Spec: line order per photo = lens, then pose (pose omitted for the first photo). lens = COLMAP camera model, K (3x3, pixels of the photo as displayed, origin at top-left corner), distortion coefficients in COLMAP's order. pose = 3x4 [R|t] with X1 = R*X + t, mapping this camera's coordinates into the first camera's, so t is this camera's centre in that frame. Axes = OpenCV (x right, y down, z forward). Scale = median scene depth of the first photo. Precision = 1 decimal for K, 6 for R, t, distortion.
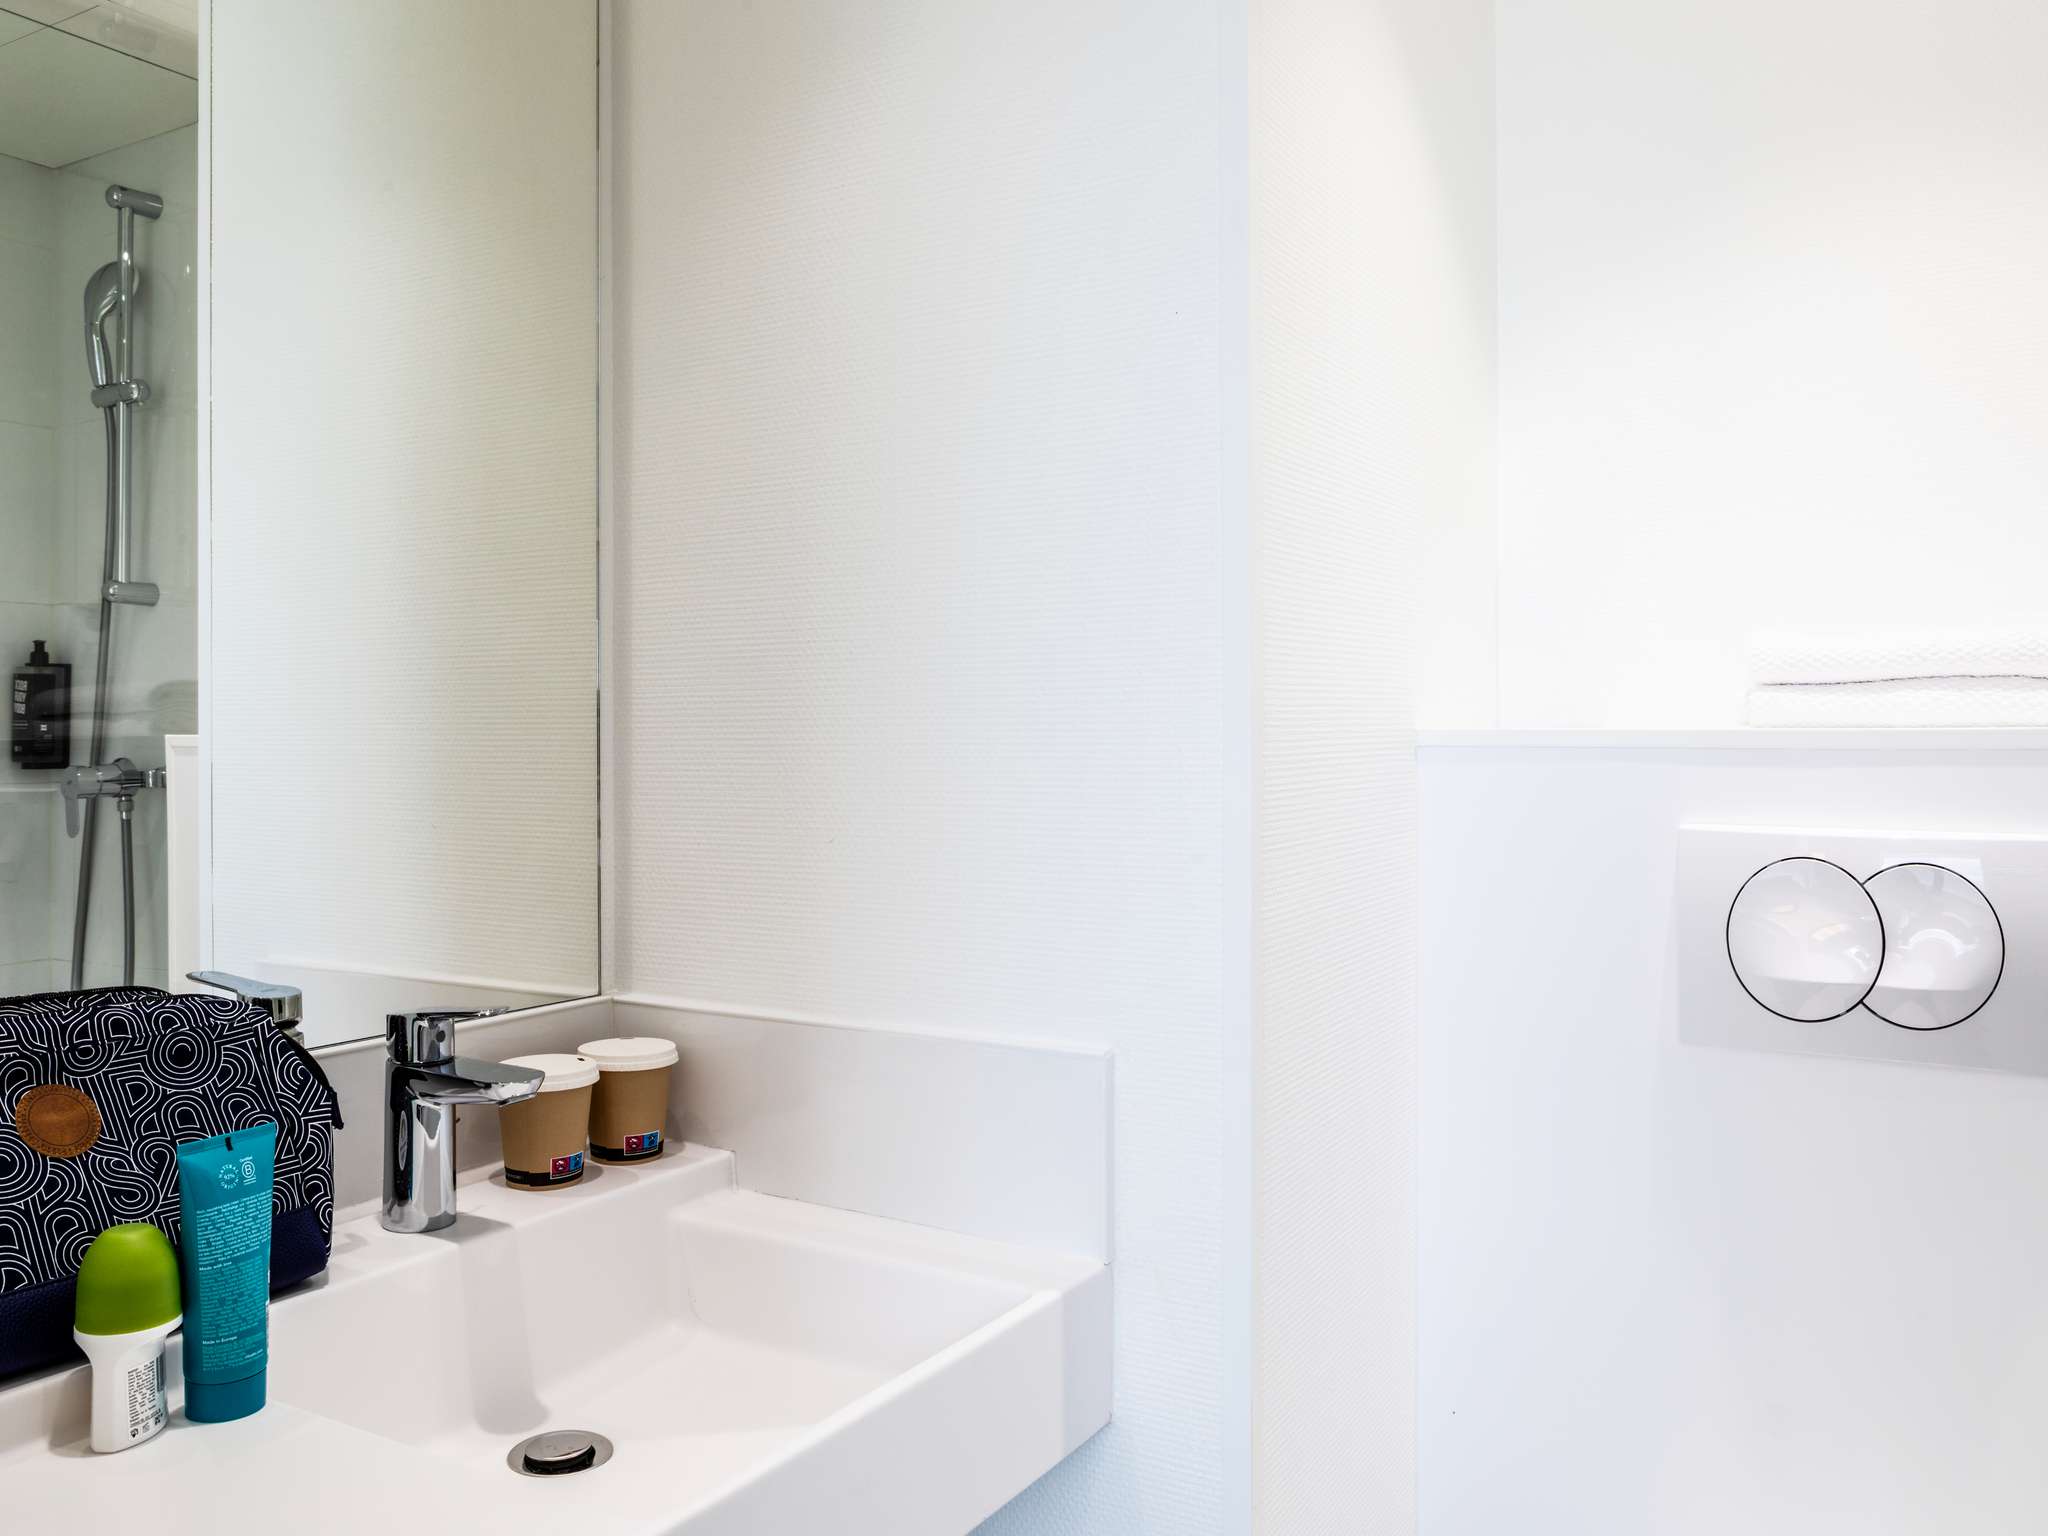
lens RADIAL K [[1587.9, 0, 1023.5], [0, 1587.9, 753.9], [0, 0, 1]] dist [-0.005294, 0.001728]
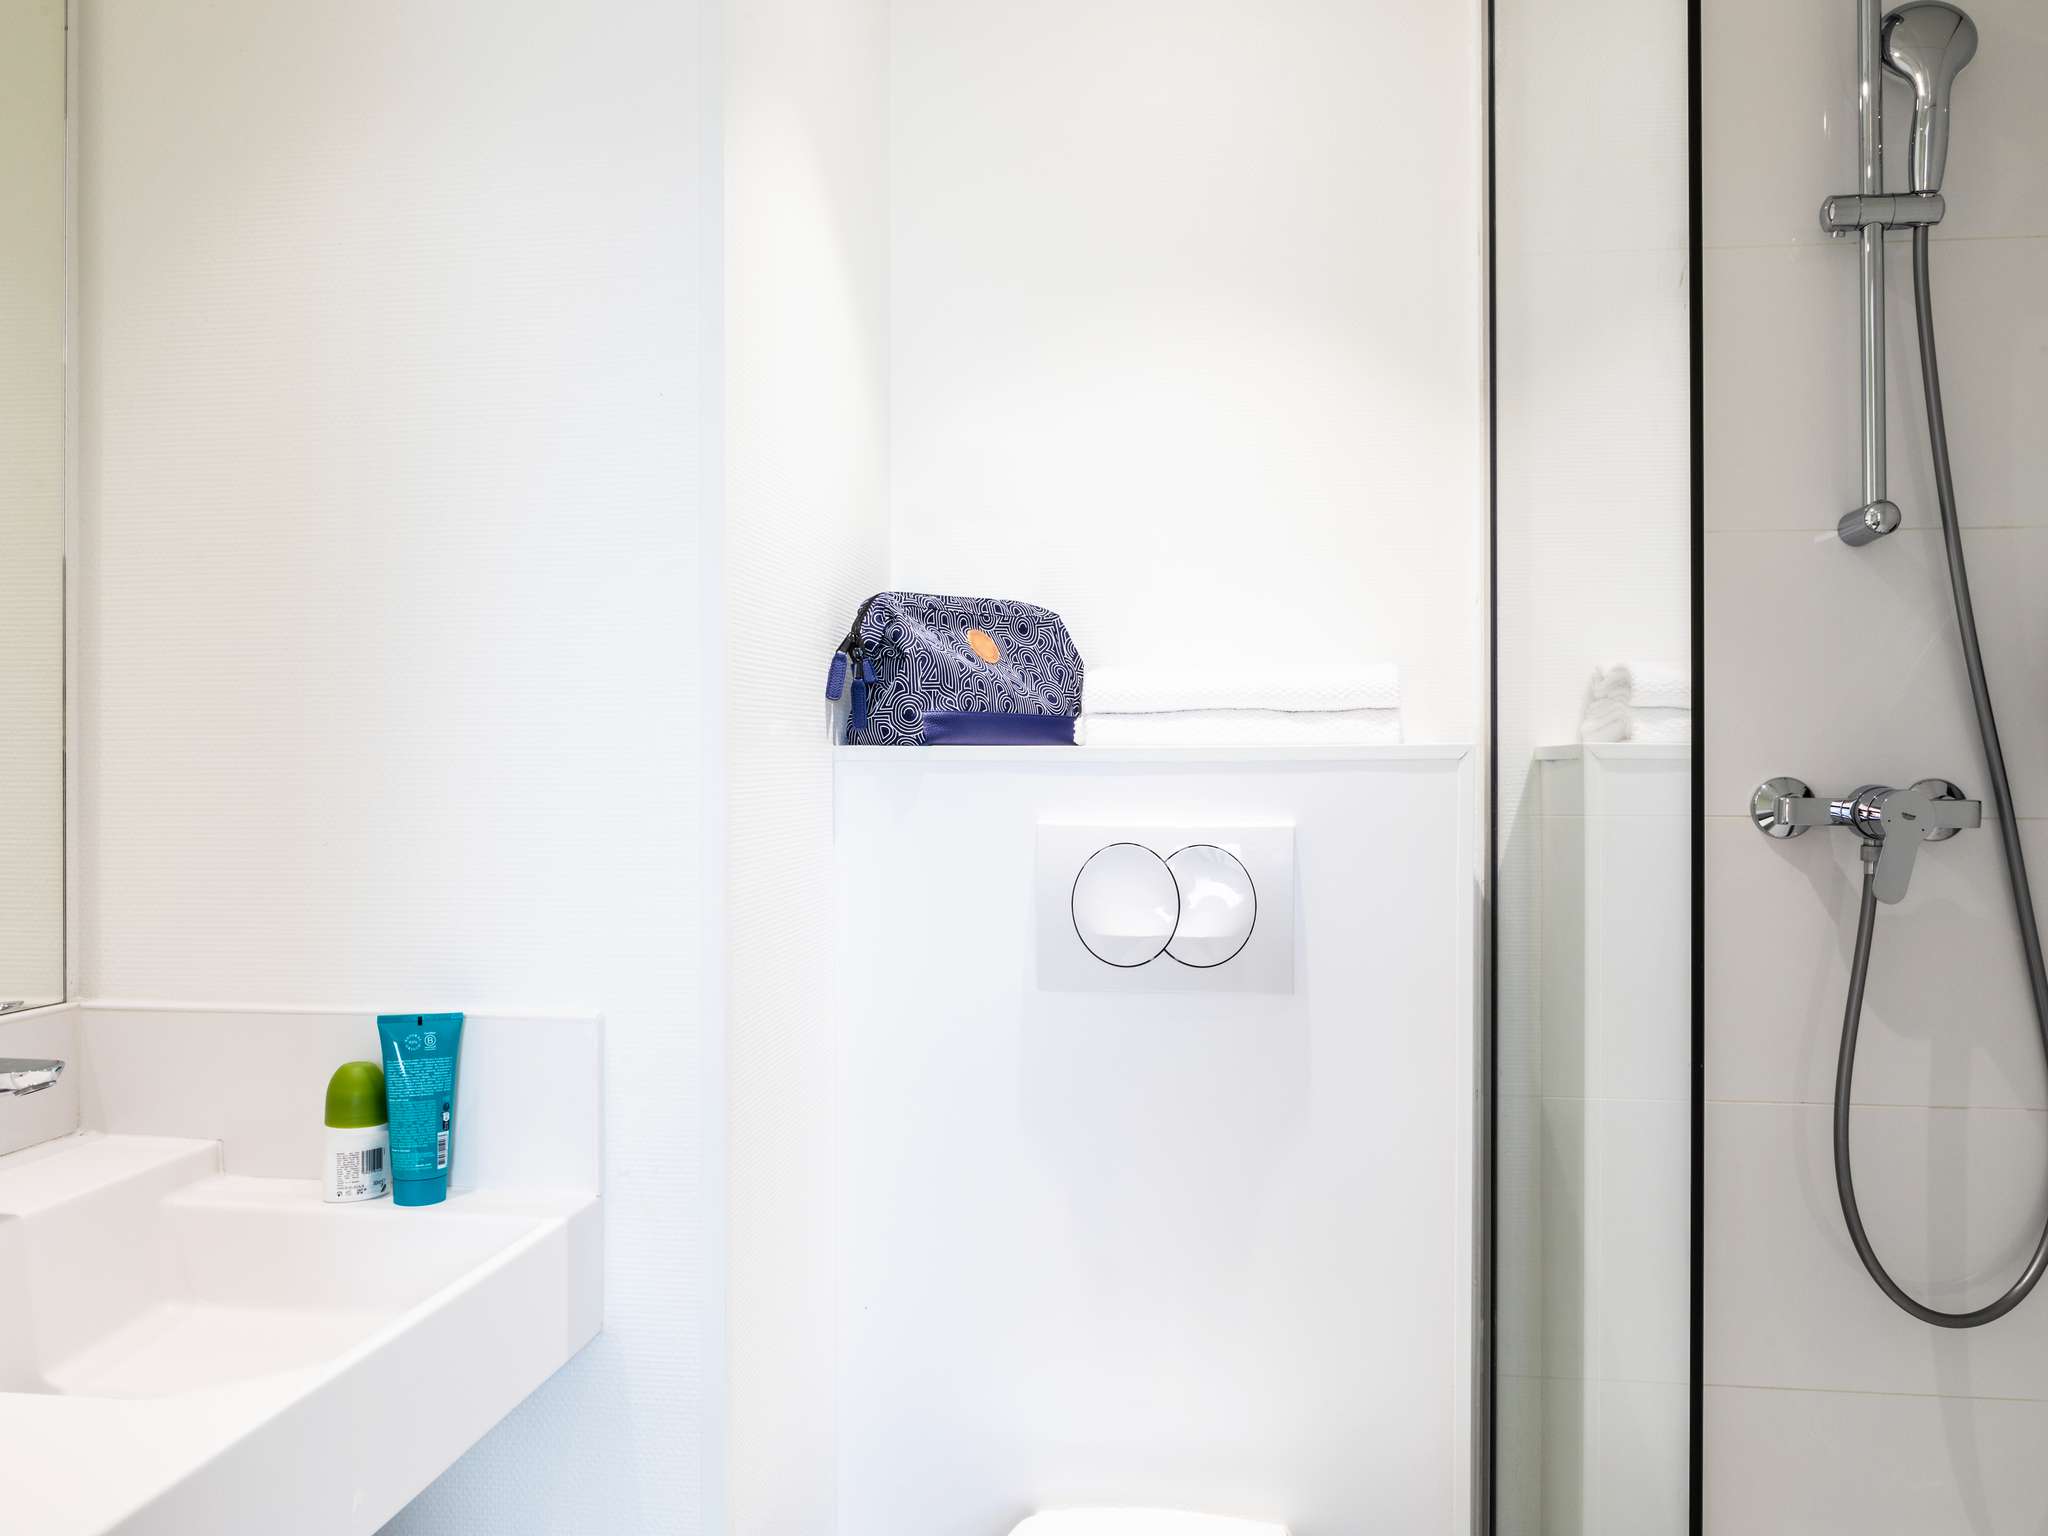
lens RADIAL K [[1587.9, 0, 1025.3], [0, 1587.9, 768.1], [0, 0, 1]] dist [-0.005294, 0.001728]
pose [[0.919718, -0.000021, 0.392580, -0.111879], [0.003753, 0.999955, -0.008737, 0.014500], [-0.392562, 0.009508, 0.919676, -0.198978]]
